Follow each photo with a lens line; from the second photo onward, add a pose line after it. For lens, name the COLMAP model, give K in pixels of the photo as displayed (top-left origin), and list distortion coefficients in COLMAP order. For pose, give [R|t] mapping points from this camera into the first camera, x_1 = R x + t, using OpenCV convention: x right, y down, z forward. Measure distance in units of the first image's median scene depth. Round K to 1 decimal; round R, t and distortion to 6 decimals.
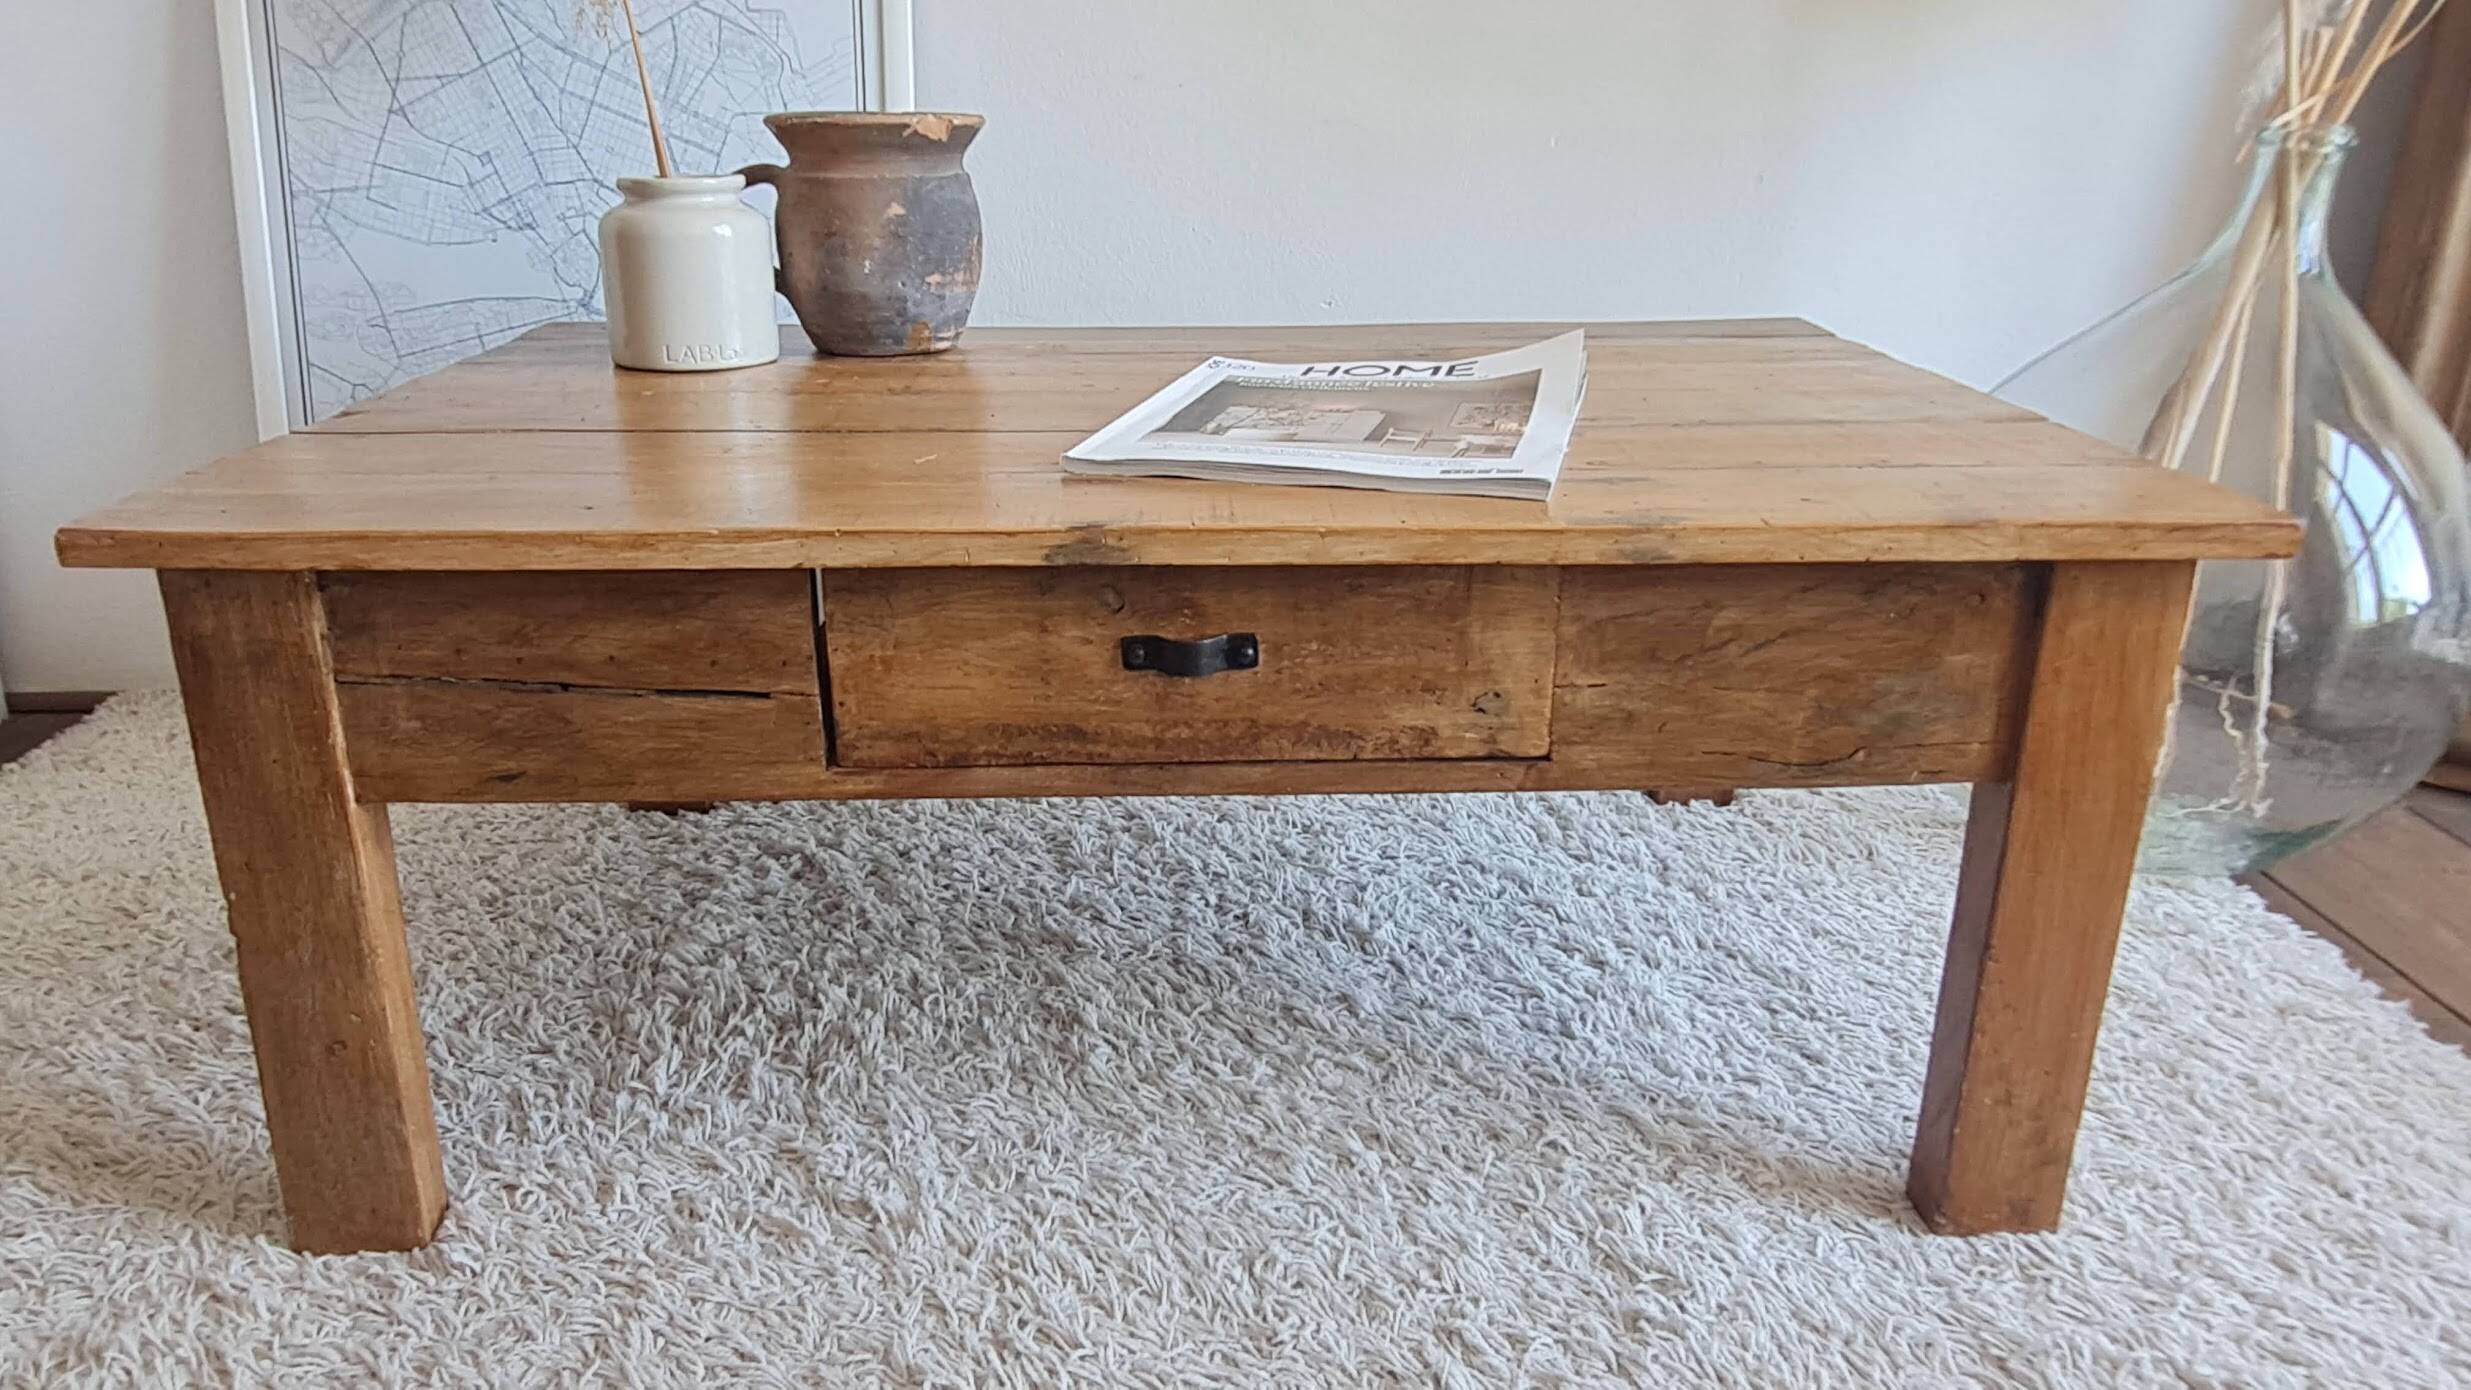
lens RADIAL K [[1695.6, 0, 1185.6], [0, 1695.6, 718.7], [0, 0, 1]] dist [-0.007777, 0.024786]
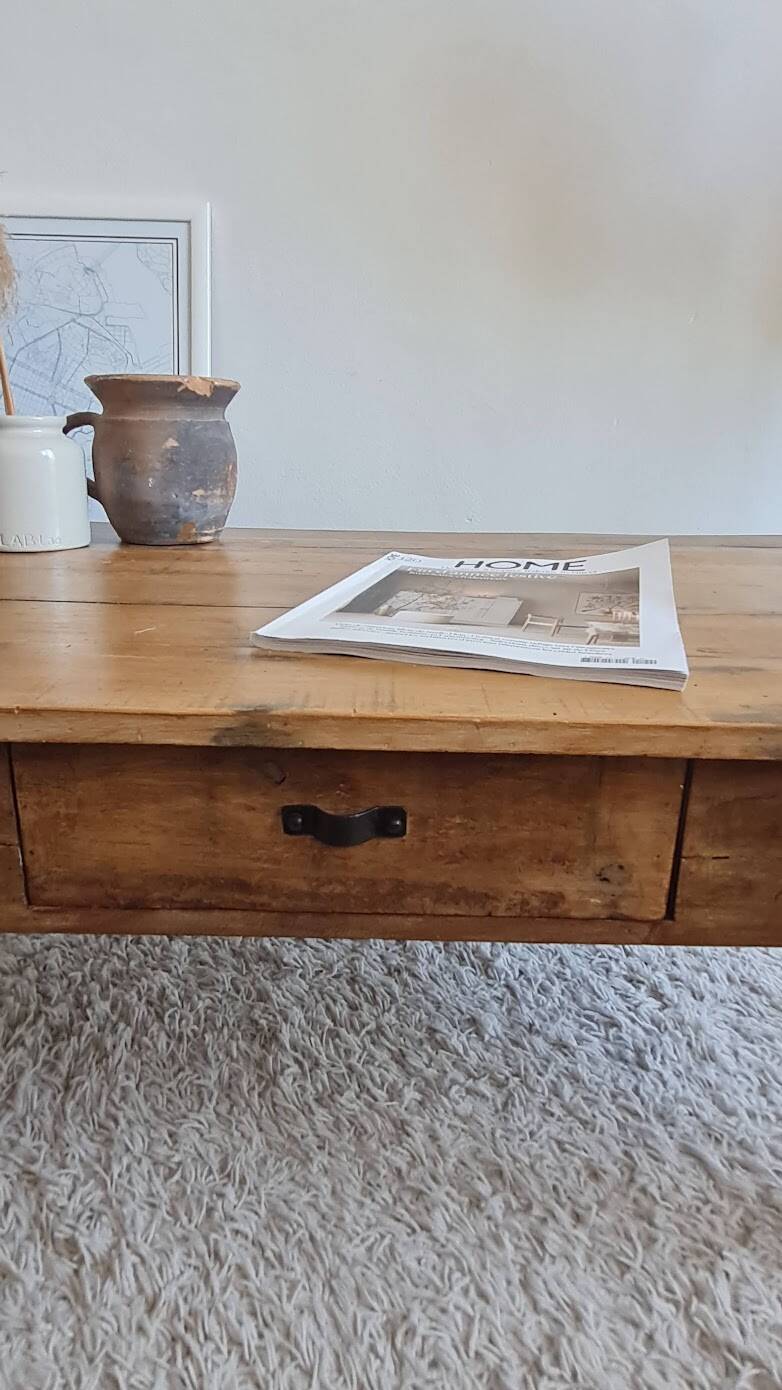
lens RADIAL K [[823.3, 0, 373.8], [0, 823.3, 684.0], [0, 0, 1]] dist [0.005094, -0.003161]
pose [[0.999417, 0.029838, -0.016612, 0.018681], [-0.030607, 0.998372, -0.048127, -0.081529], [0.015149, 0.048607, 0.998703, 0.371534]]
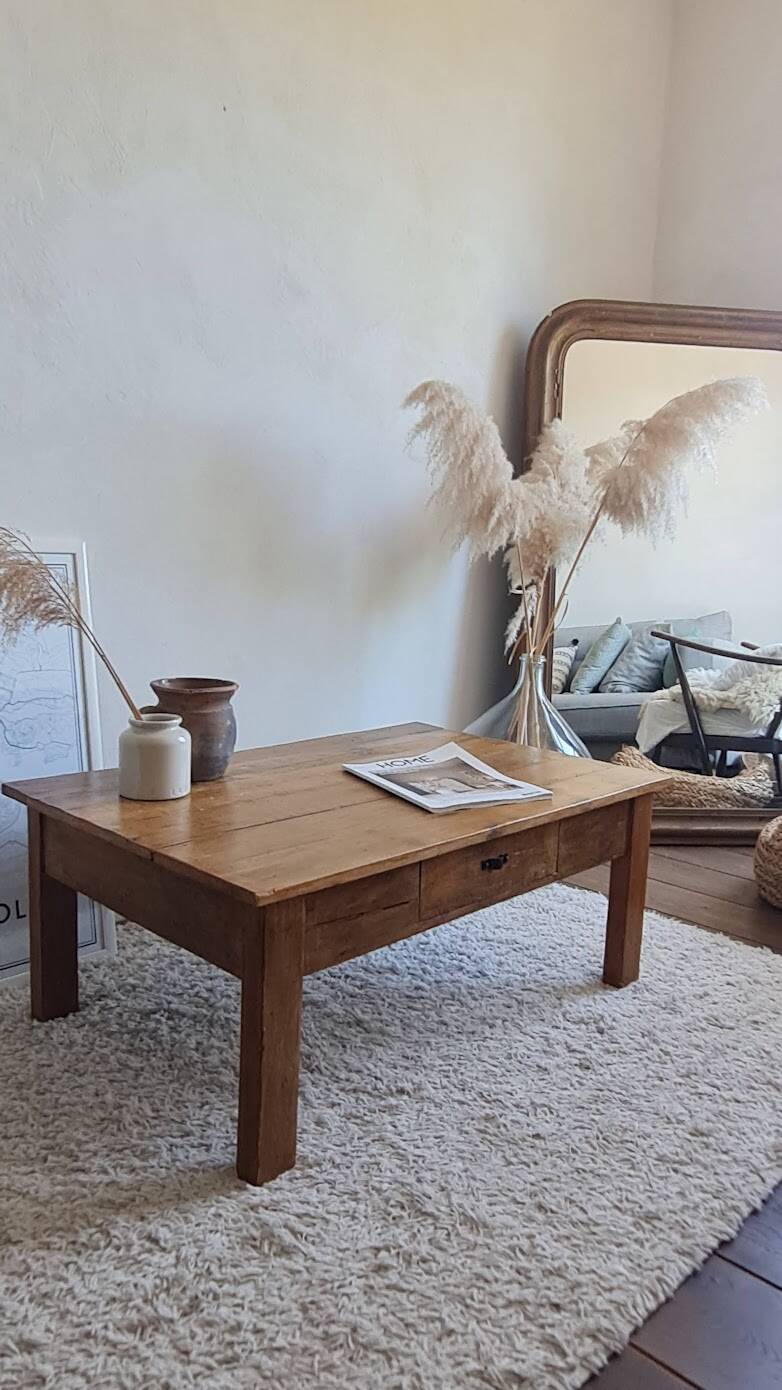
lens RADIAL K [[1037.5, 0, 377.5], [0, 1037.5, 675.4], [0, 0, 1]] dist [0.023039, -0.022482]
pose [[0.704739, -0.065913, 0.706398, -1.259006], [0.207773, 0.971195, -0.116664, -0.161965], [-0.678361, 0.228988, 0.698134, -0.276288]]
